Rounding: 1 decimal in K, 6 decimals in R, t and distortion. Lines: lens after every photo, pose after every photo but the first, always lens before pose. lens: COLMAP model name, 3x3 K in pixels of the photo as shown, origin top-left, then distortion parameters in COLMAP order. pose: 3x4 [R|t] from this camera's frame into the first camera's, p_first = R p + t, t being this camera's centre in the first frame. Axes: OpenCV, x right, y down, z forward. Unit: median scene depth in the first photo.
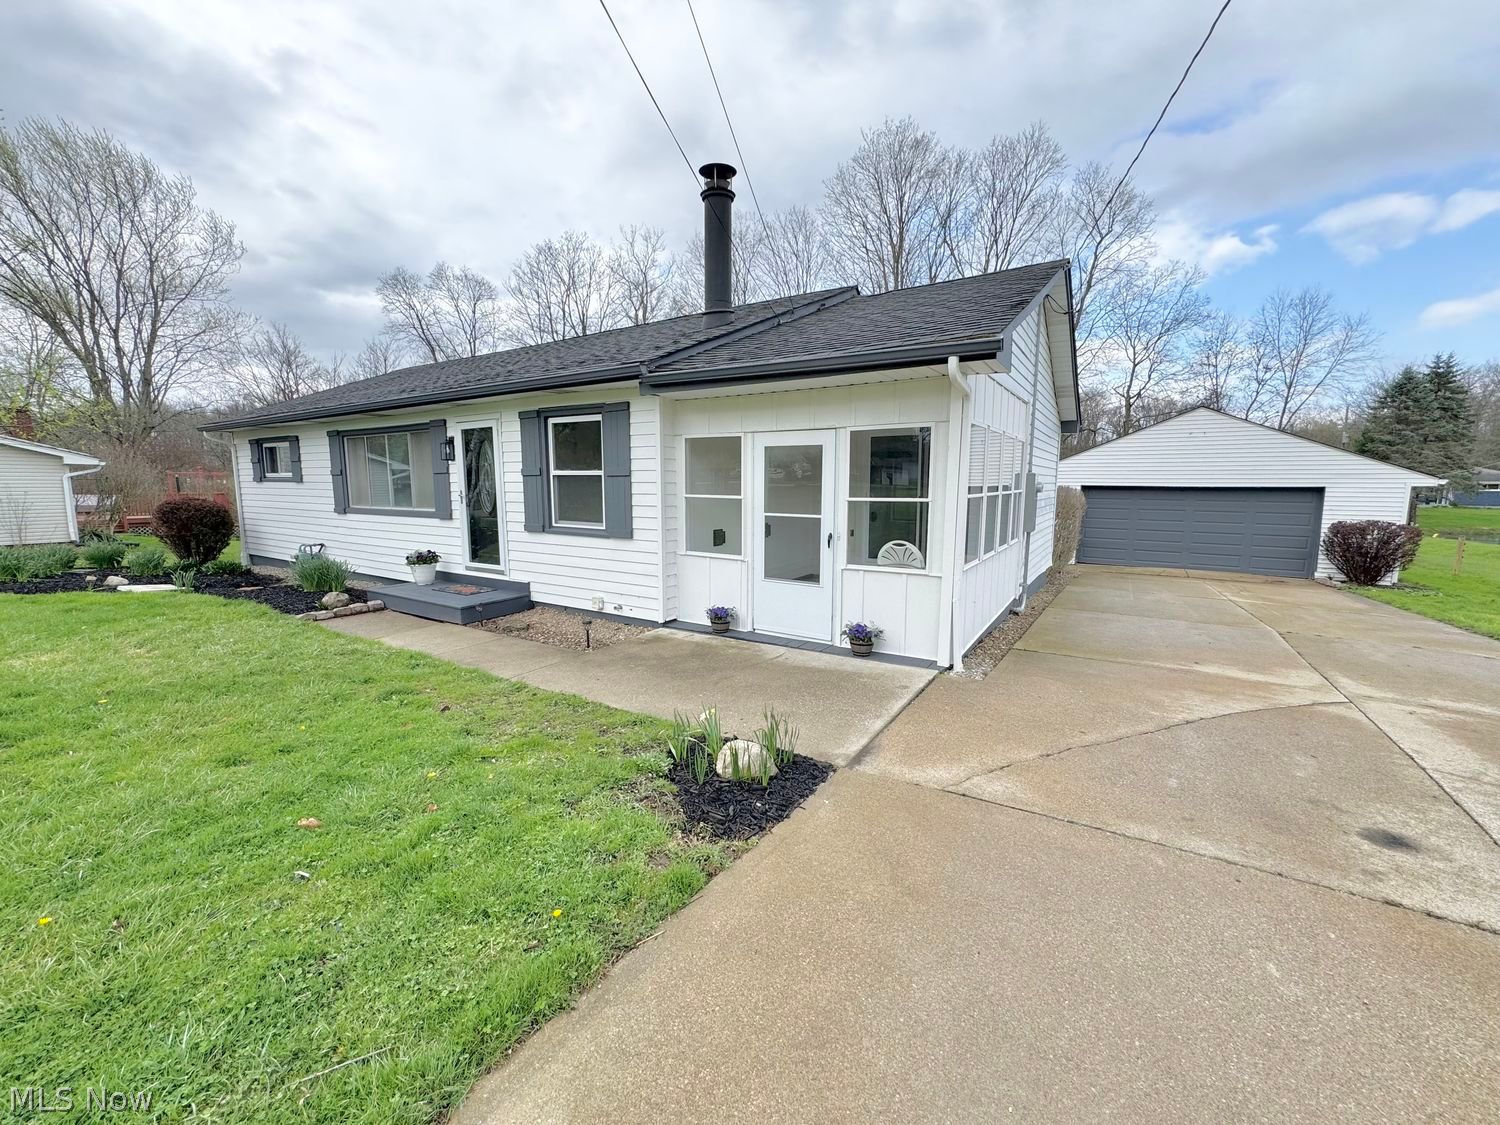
lens RADIAL K [[601.7, 0, 748.6], [0, 601.7, 560.1], [0, 0, 1]] dist [-0.003032, -0.000216]
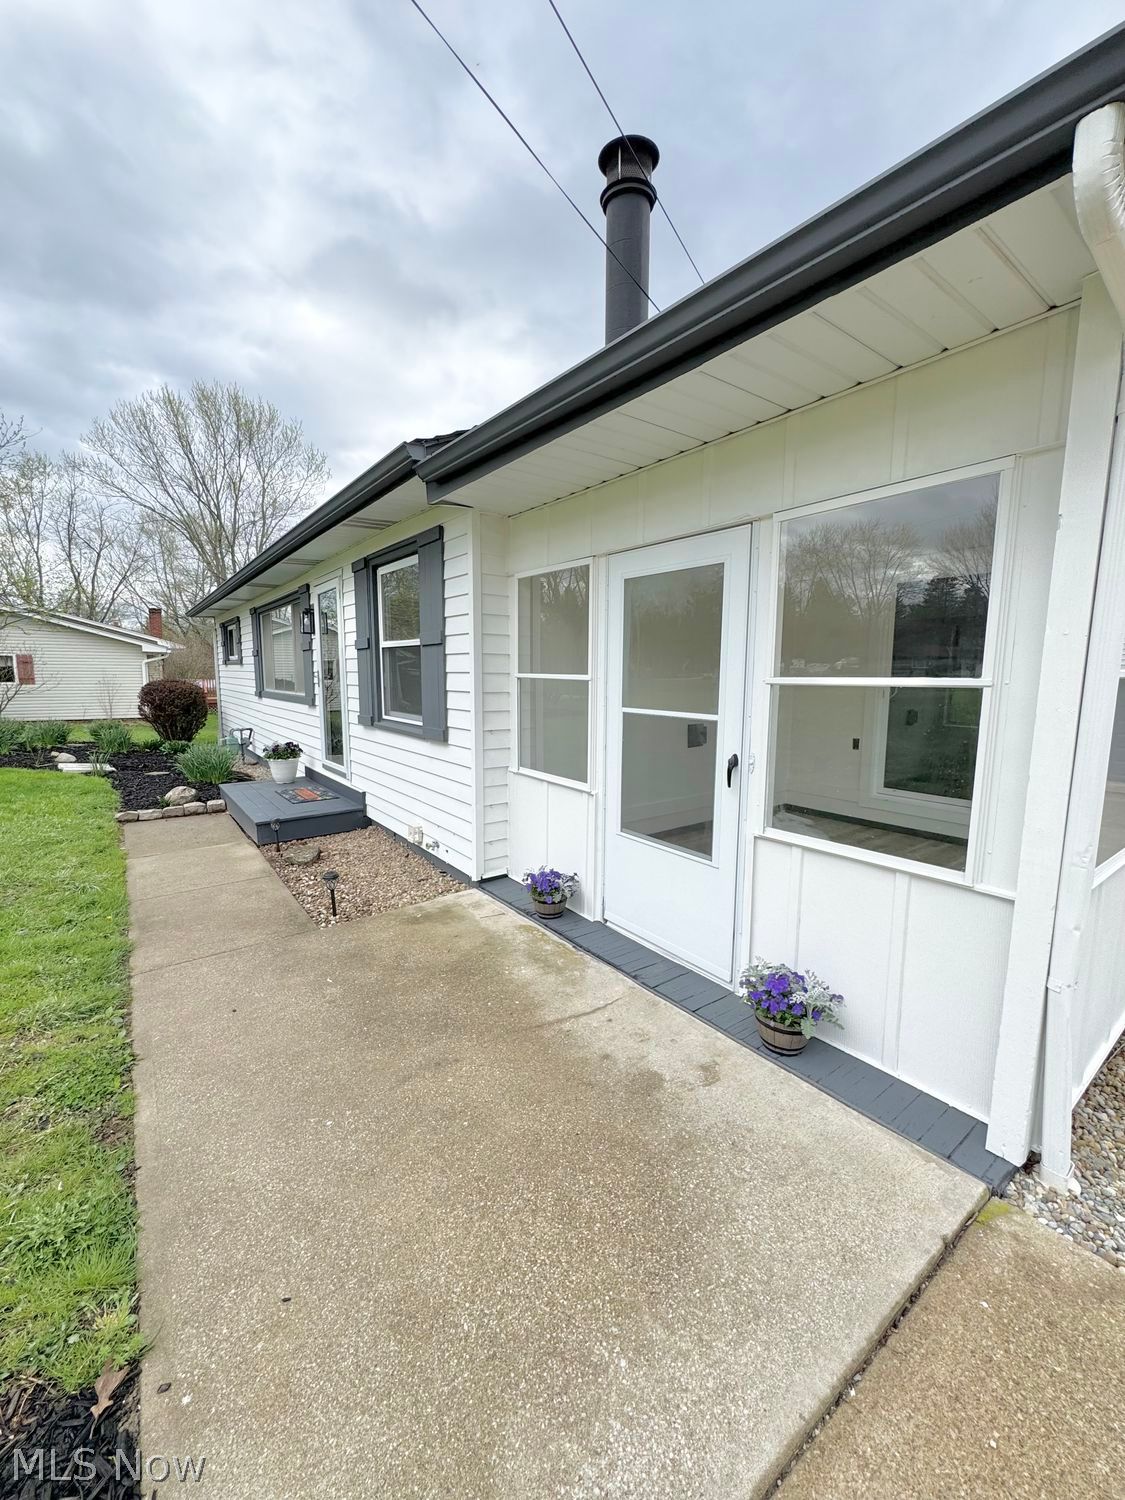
lens RADIAL K [[601.7, 0, 564.6], [0, 601.7, 748.8], [0, 0, 1]] dist [-0.003032, -0.000216]
pose [[0.934651, 0.048380, -0.352259, 0.159769], [-0.050060, 0.998737, 0.004344, -0.040427], [0.352024, 0.013574, 0.935892, 0.474904]]
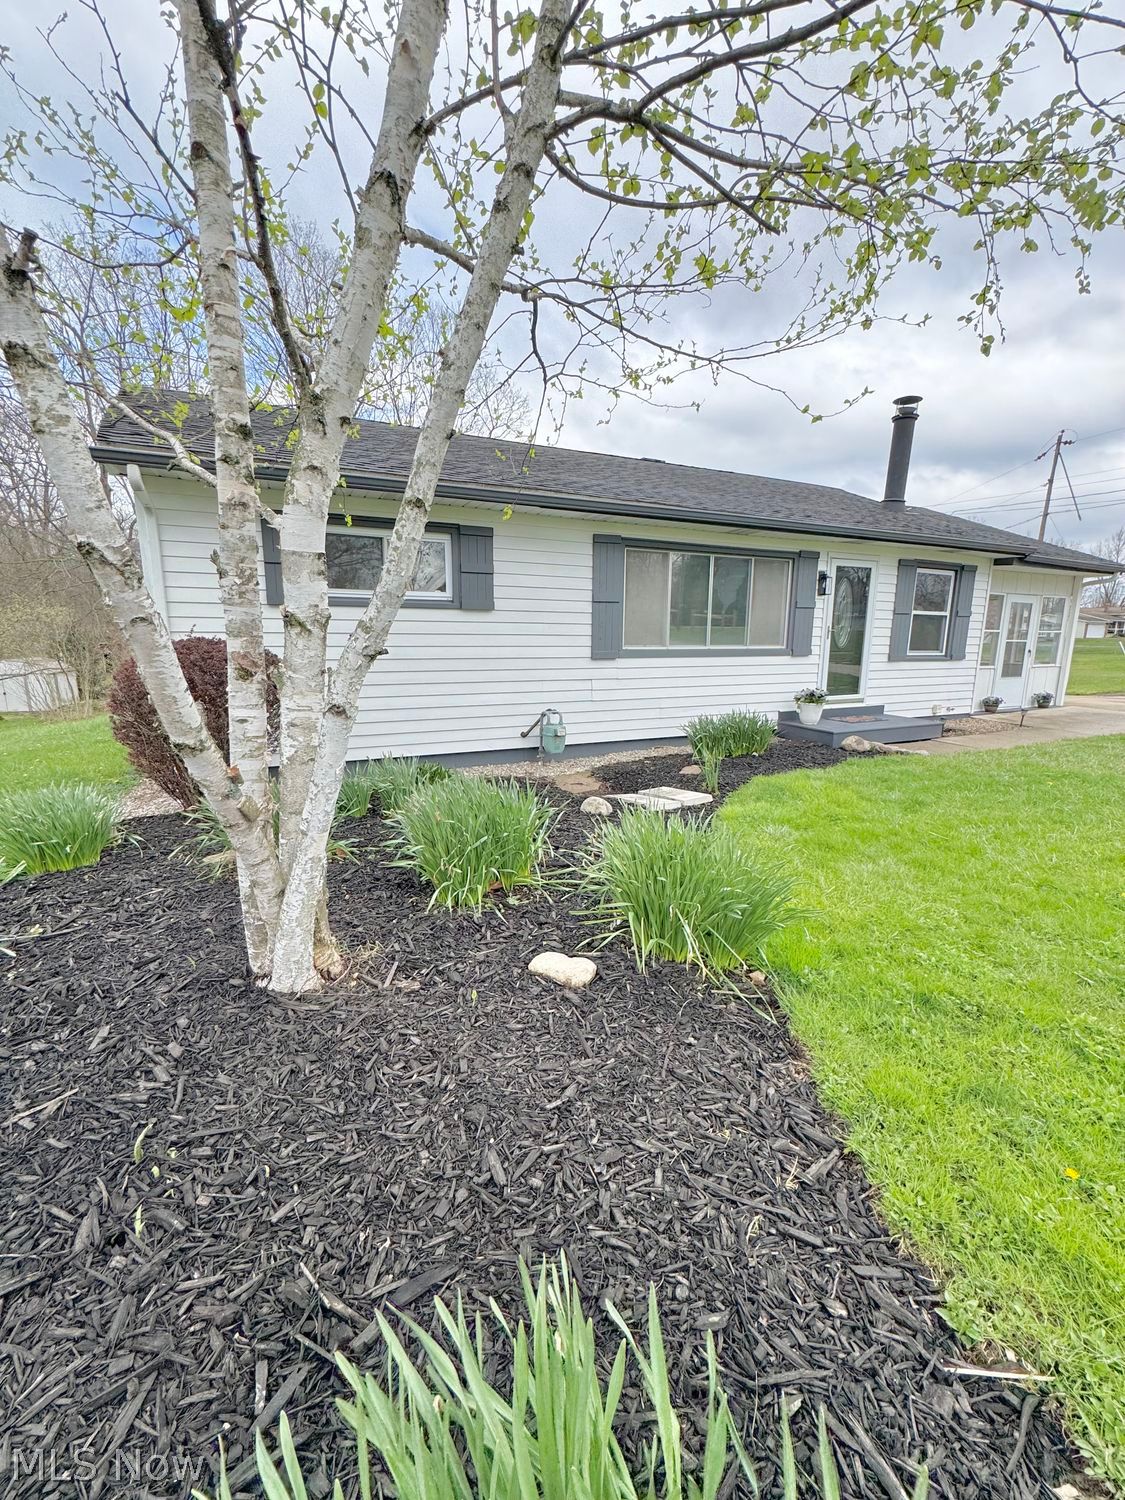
lens RADIAL K [[601.7, 0, 564.6], [0, 601.7, 748.8], [0, 0, 1]] dist [-0.003032, -0.000216]
pose [[0.545333, -0.150960, 0.824514, -2.117924], [0.107212, 0.988132, 0.110007, -0.093355], [-0.831335, 0.028408, 0.555046, 1.072898]]
